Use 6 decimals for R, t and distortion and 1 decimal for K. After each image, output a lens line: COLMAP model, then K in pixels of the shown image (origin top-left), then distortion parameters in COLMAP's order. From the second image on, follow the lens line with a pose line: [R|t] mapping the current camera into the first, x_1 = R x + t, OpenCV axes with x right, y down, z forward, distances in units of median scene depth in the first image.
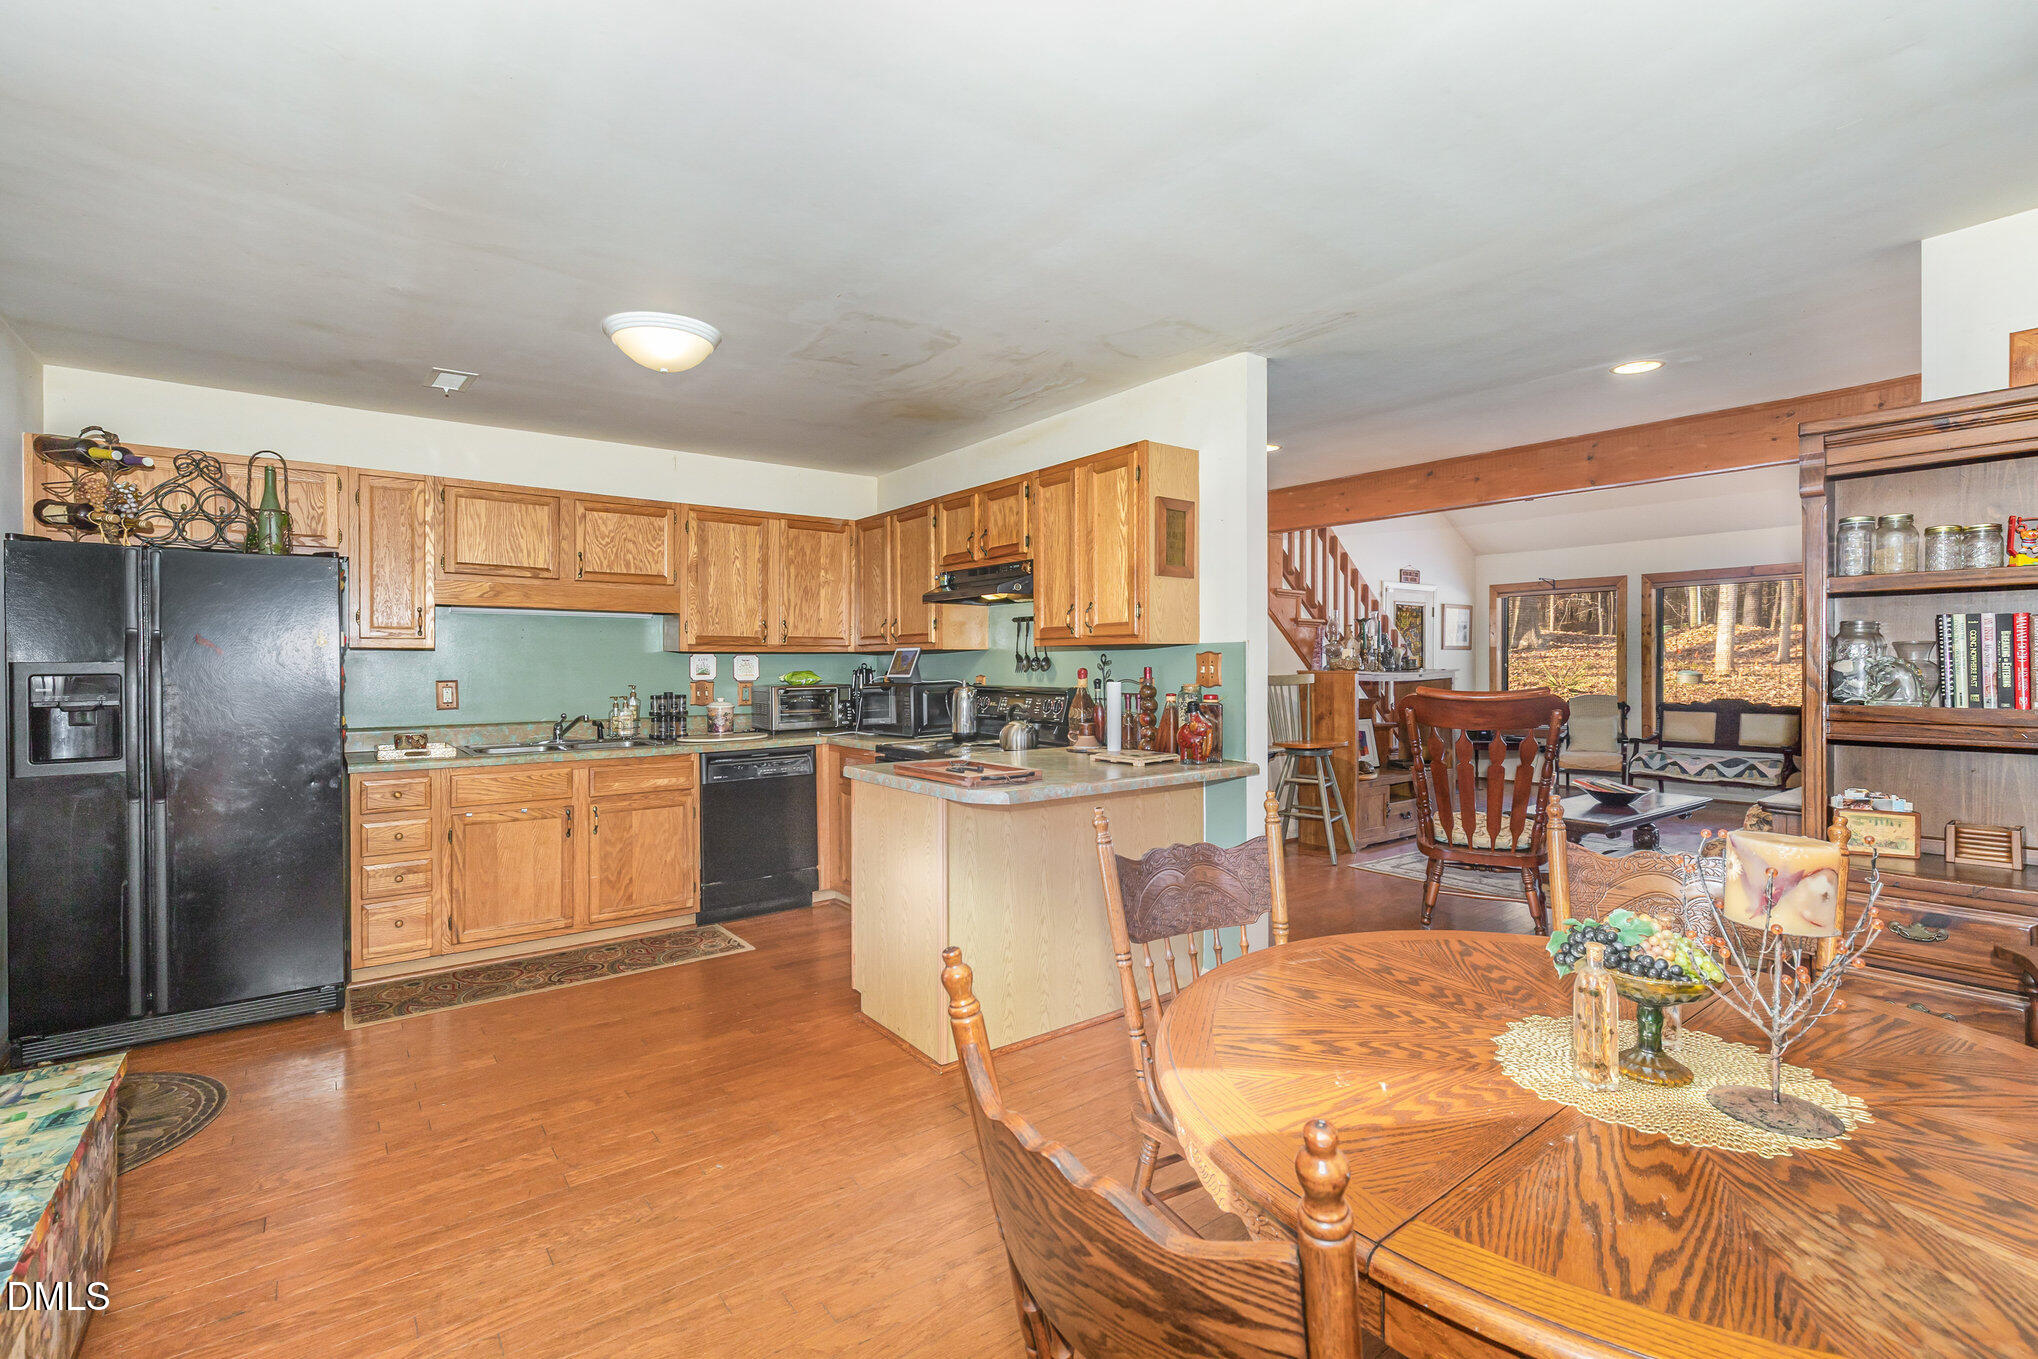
lens RADIAL K [[925.2, 0, 1015.6], [0, 925.2, 674.0], [0, 0, 1]] dist [0.015389, -0.001766]
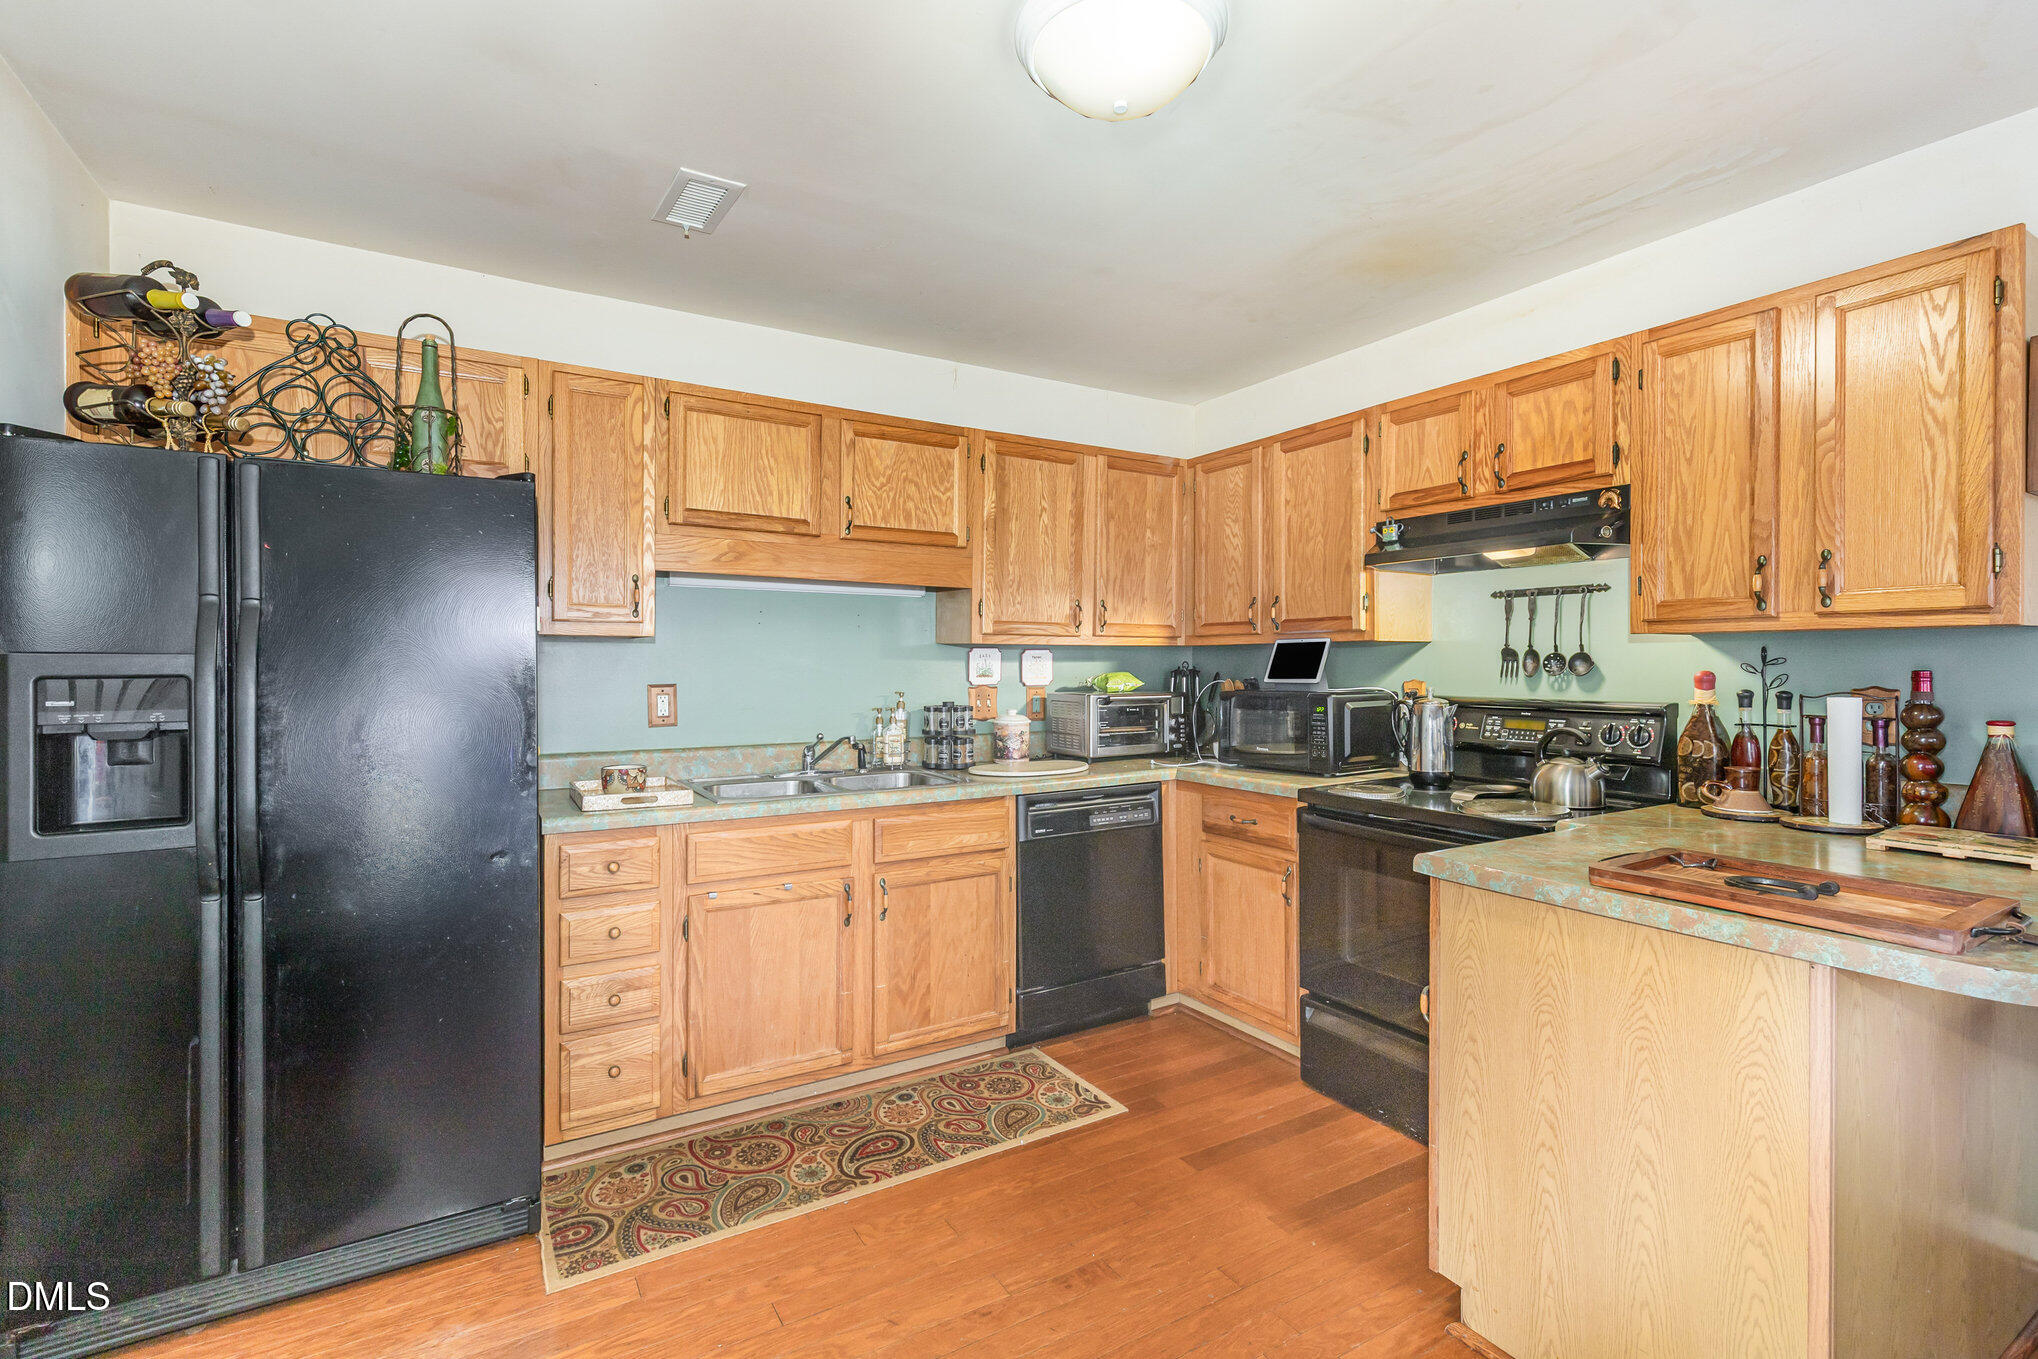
lens RADIAL K [[925.2, 0, 1015.3], [0, 925.2, 674.6], [0, 0, 1]] dist [0.015389, -0.001766]
pose [[0.994736, 0.005162, -0.102343, -0.299766], [-0.005056, 0.999986, 0.001304, -0.002714], [0.102348, -0.000779, 0.994748, 0.366343]]
